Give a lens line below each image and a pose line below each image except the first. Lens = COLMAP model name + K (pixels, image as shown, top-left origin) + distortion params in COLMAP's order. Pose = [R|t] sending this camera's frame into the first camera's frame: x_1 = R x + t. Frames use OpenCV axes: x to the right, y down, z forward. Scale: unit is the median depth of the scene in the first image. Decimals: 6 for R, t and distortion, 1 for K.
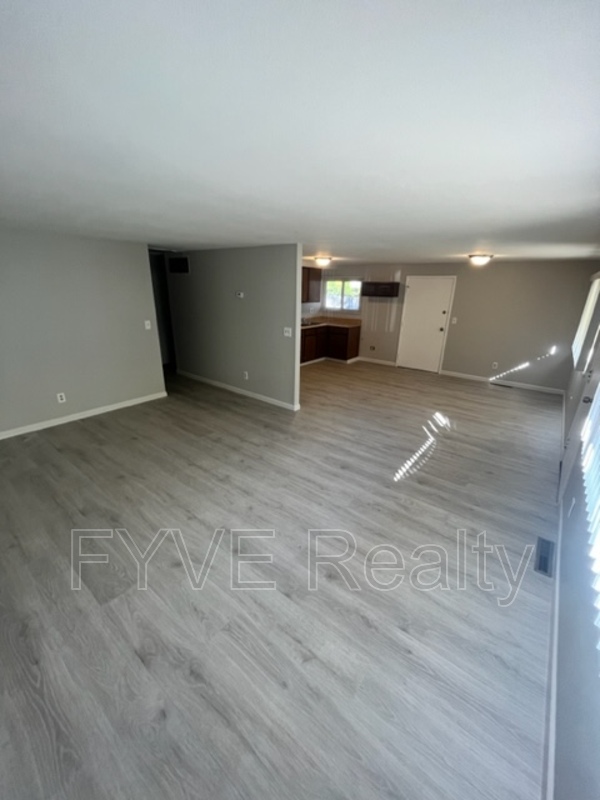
lens RADIAL K [[322.5, 0, 299.0], [0, 322.5, 399.5], [0, 0, 1]] dist [-0.002402, -0.000542]
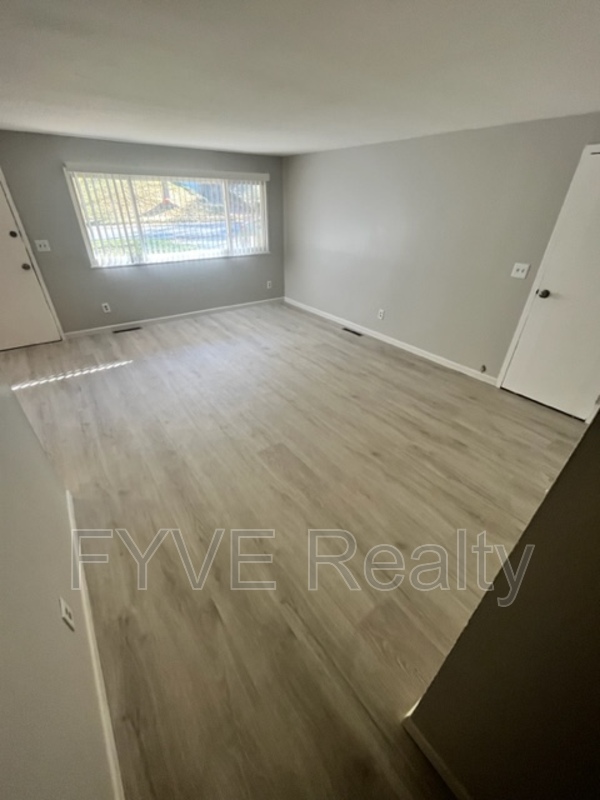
lens RADIAL K [[323.0, 0, 300.7], [0, 323.0, 399.4], [0, 0, 1]] dist [-0.002788, -0.000312]
pose [[-0.964586, -0.169959, 0.201713, -0.448797], [0.051384, 0.629005, 0.775701, -0.439686], [-0.258716, 0.758595, -0.597997, 1.269502]]
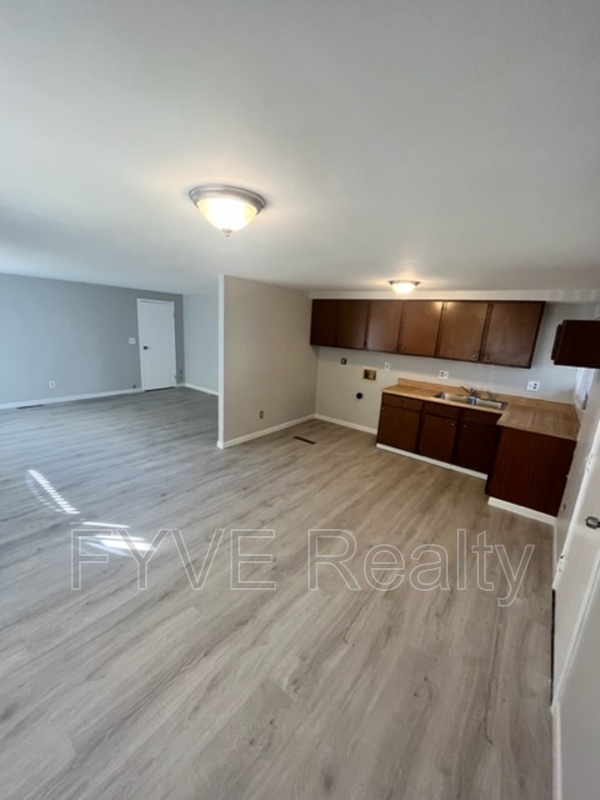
lens RADIAL K [[323.0, 0, 300.7], [0, 323.0, 399.4], [0, 0, 1]] dist [-0.002788, -0.000312]
pose [[0.010190, 0.204726, -0.978766, 1.035962], [-0.389520, 0.902312, 0.184679, -0.418605], [0.920962, 0.379367, 0.088939, 1.277357]]
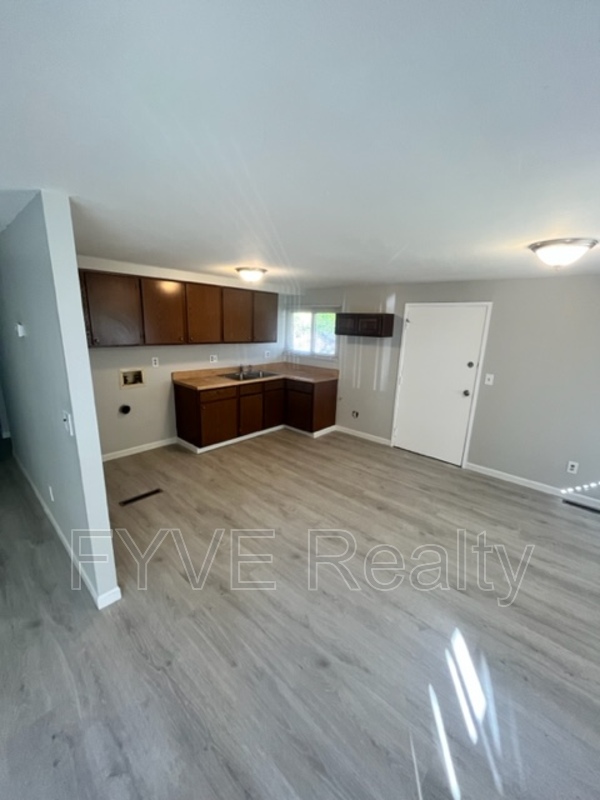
lens RADIAL K [[323.0, 0, 300.7], [0, 323.0, 399.4], [0, 0, 1]] dist [-0.002788, -0.000312]
pose [[0.997837, 0.026554, -0.060130, 0.303200], [-0.032618, 0.994225, -0.102235, -0.228804], [0.057068, 0.103976, 0.992941, 0.684324]]
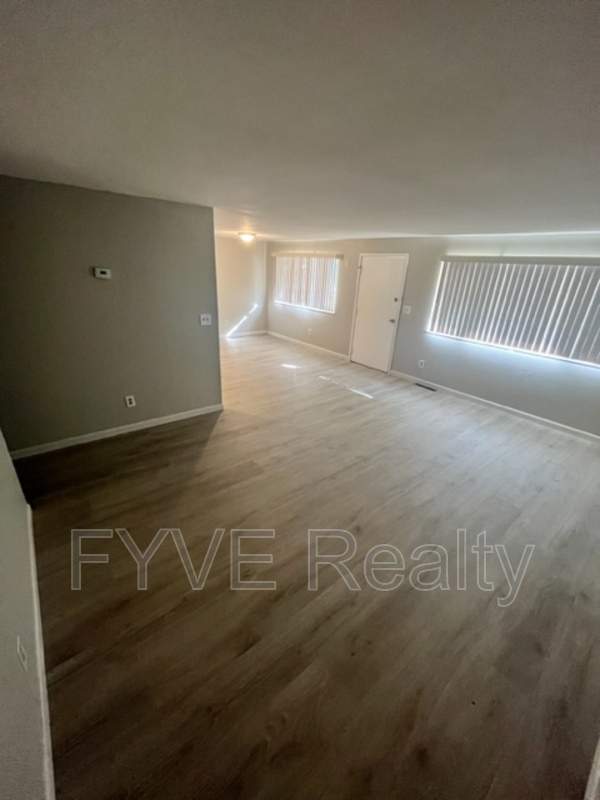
lens RADIAL K [[323.0, 0, 300.7], [0, 323.0, 399.4], [0, 0, 1]] dist [-0.002788, -0.000312]
pose [[0.217571, -0.385691, 0.896608, -0.866446], [0.283914, 0.903900, 0.319933, -0.243765], [-0.933839, 0.184952, 0.306165, 0.629293]]
